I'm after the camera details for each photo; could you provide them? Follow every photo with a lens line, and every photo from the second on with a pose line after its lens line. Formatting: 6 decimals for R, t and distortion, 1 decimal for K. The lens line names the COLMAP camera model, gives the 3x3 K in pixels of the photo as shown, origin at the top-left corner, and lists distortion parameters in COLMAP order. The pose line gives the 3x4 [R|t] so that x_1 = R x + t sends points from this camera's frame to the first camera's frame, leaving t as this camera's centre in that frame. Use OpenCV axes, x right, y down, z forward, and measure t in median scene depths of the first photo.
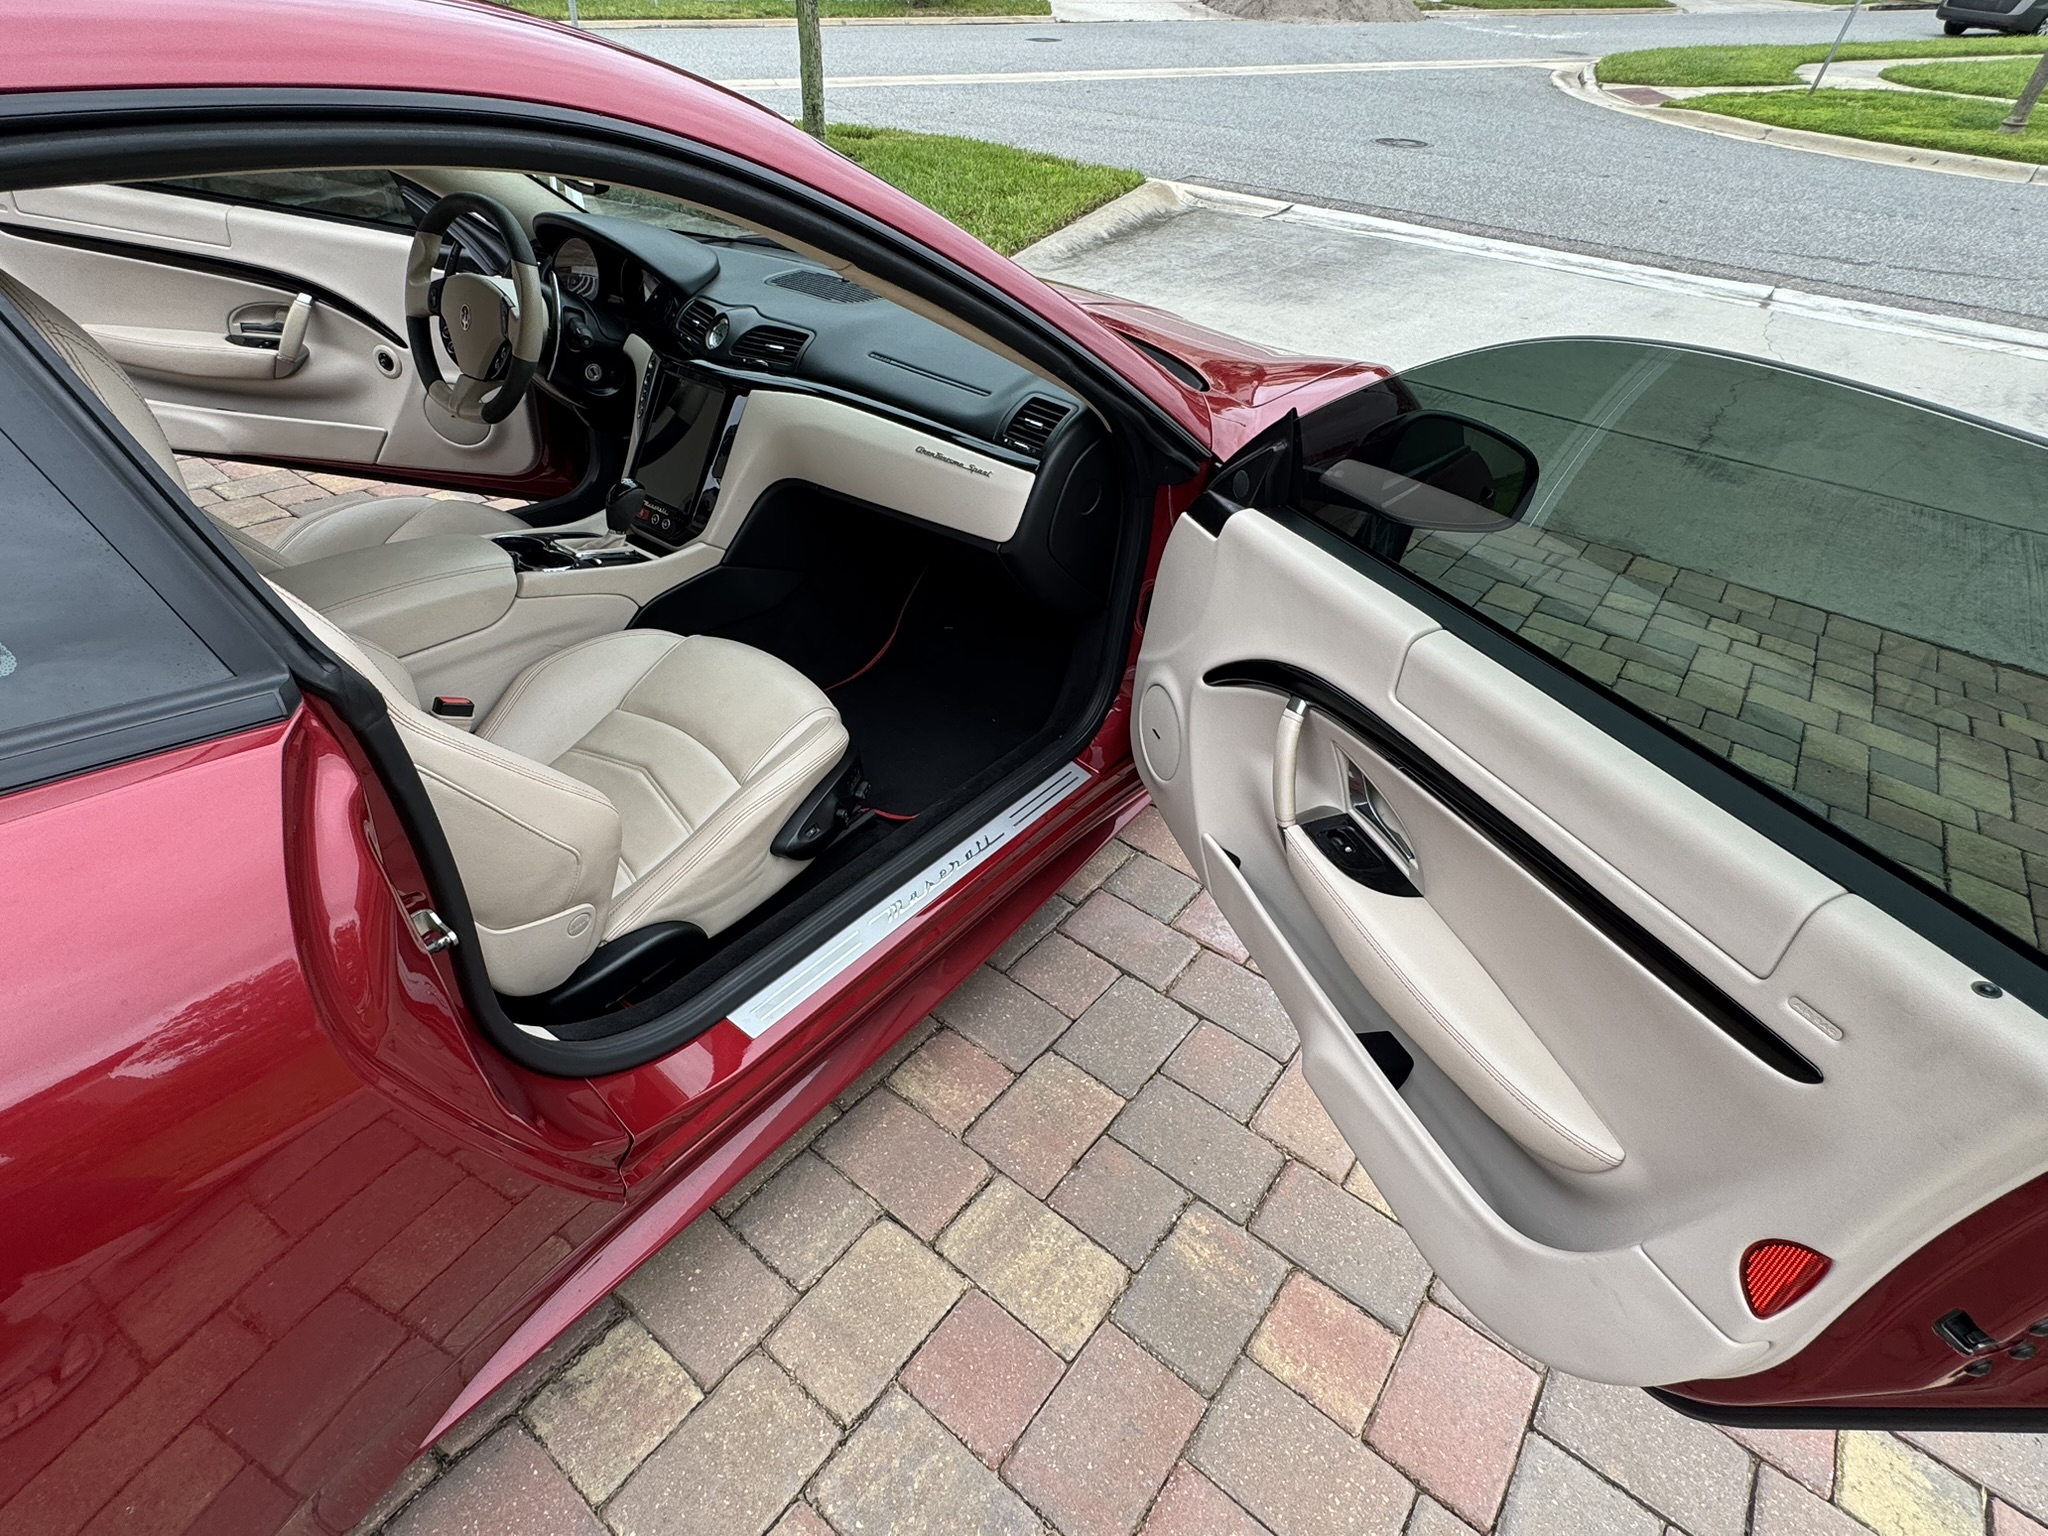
lens RADIAL K [[1027.7, 0, 993.6], [0, 1027.7, 799.0], [0, 0, 1]] dist [-0.000602, -0.001111]
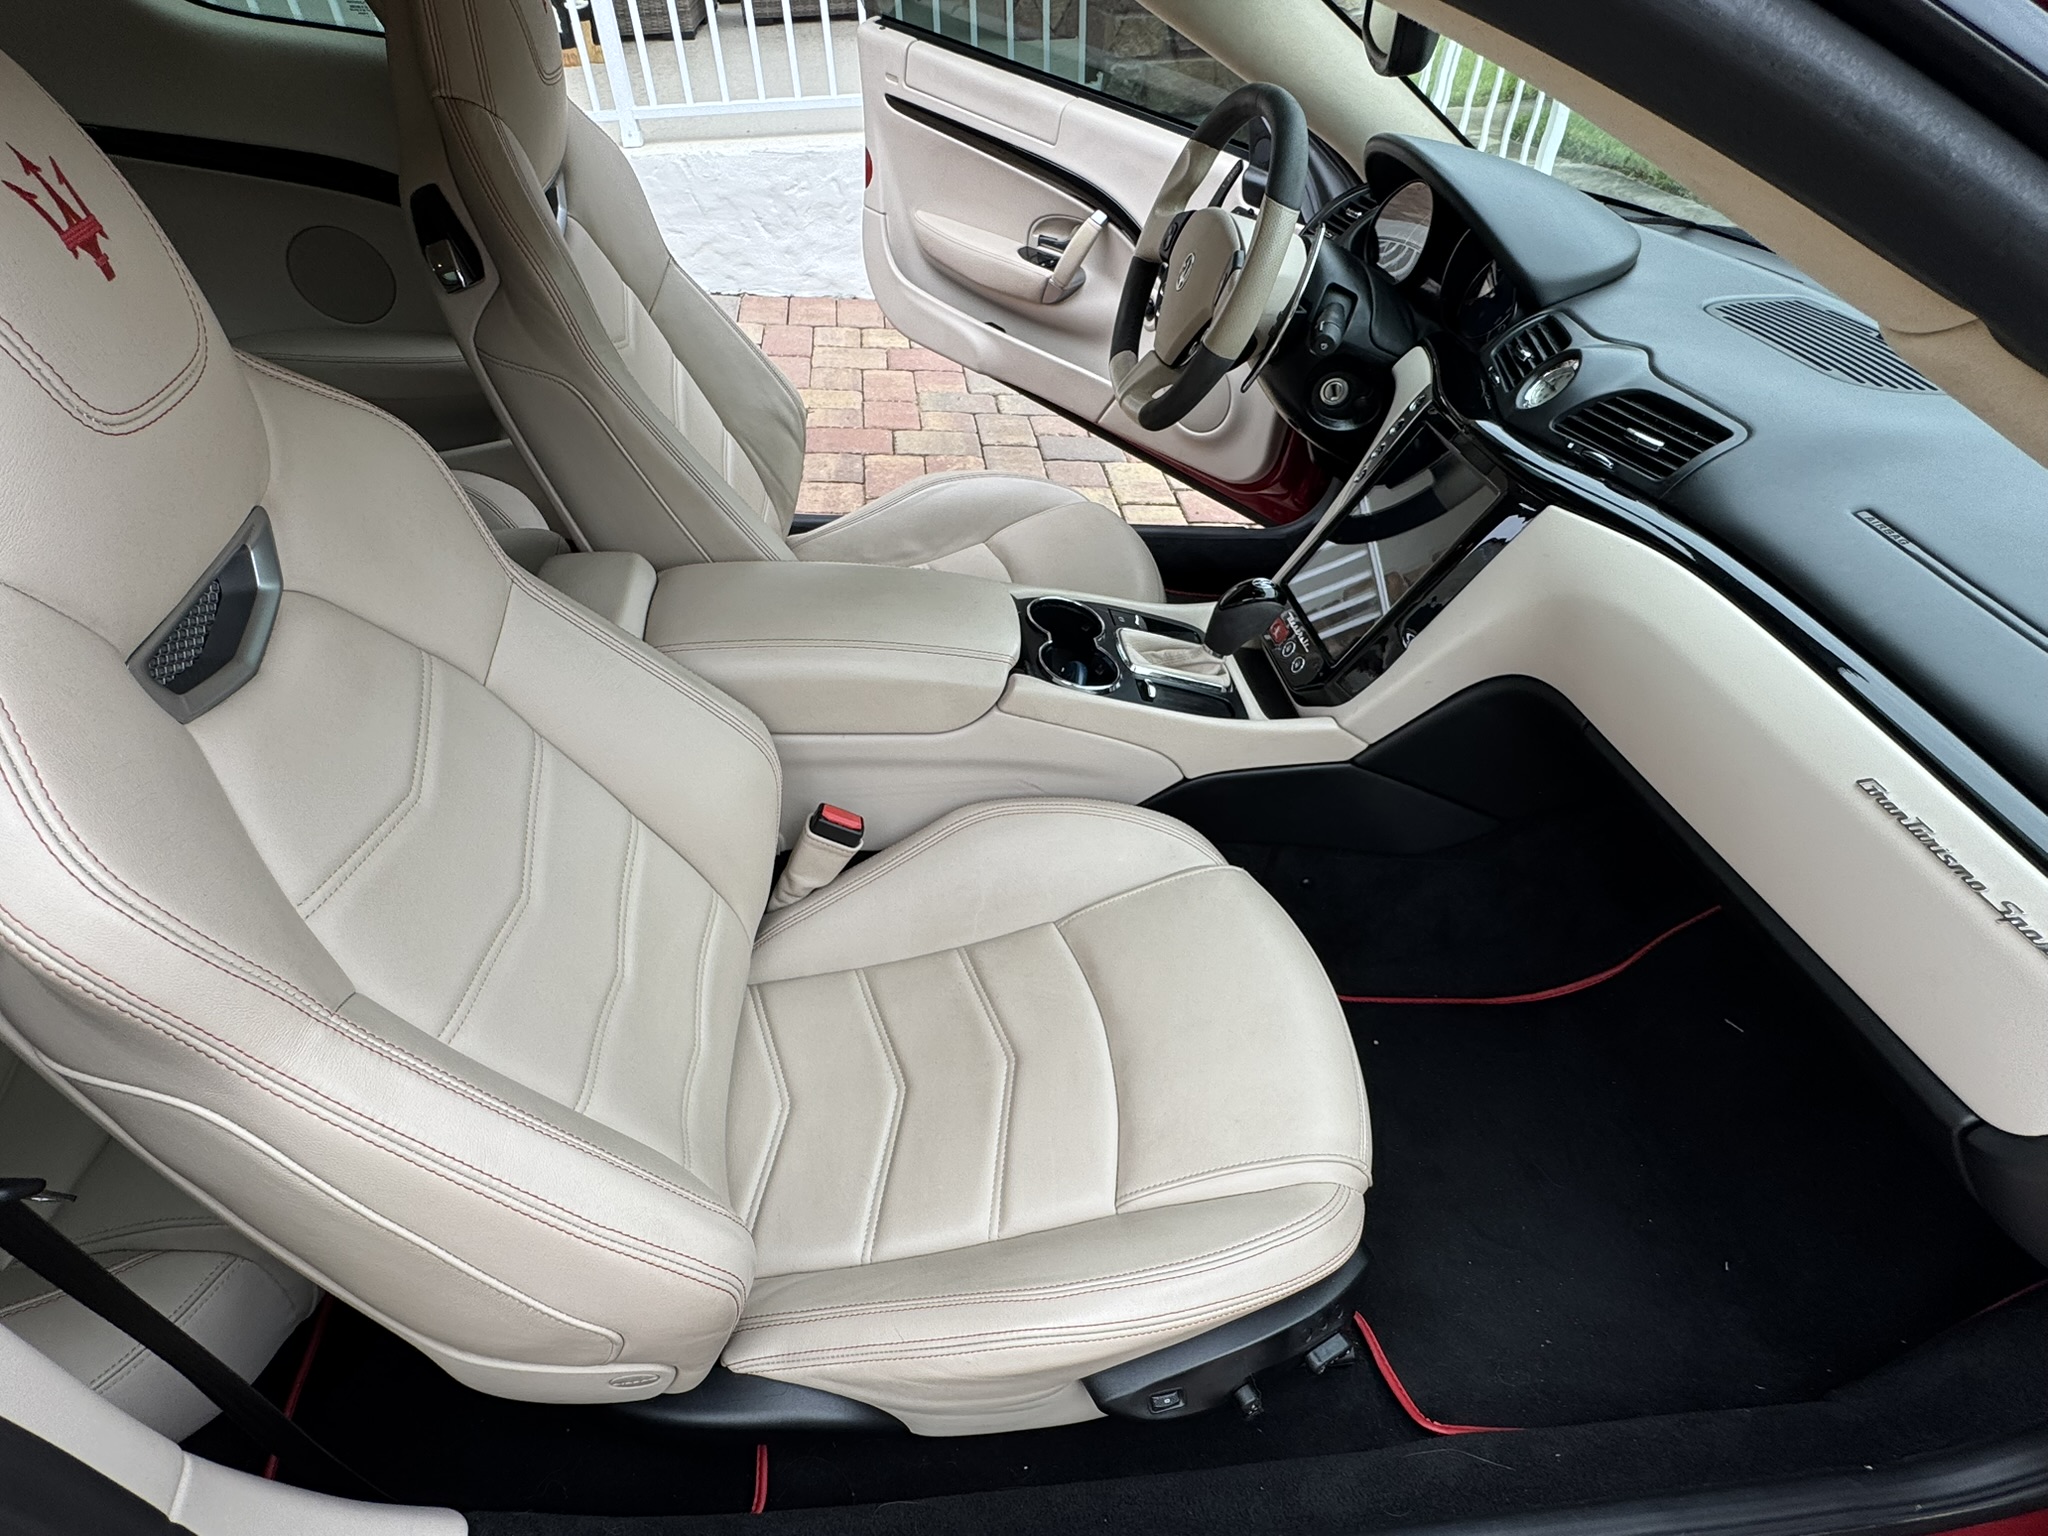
lens RADIAL K [[1027.7, 0, 1016.2], [0, 1027.7, 767.4], [0, 0, 1]] dist [-0.000602, -0.001111]
pose [[0.697179, 0.444125, -0.562756, -0.073768], [-0.445286, 0.883474, 0.145586, -0.231725], [0.561839, 0.149088, 0.813701, 0.441481]]
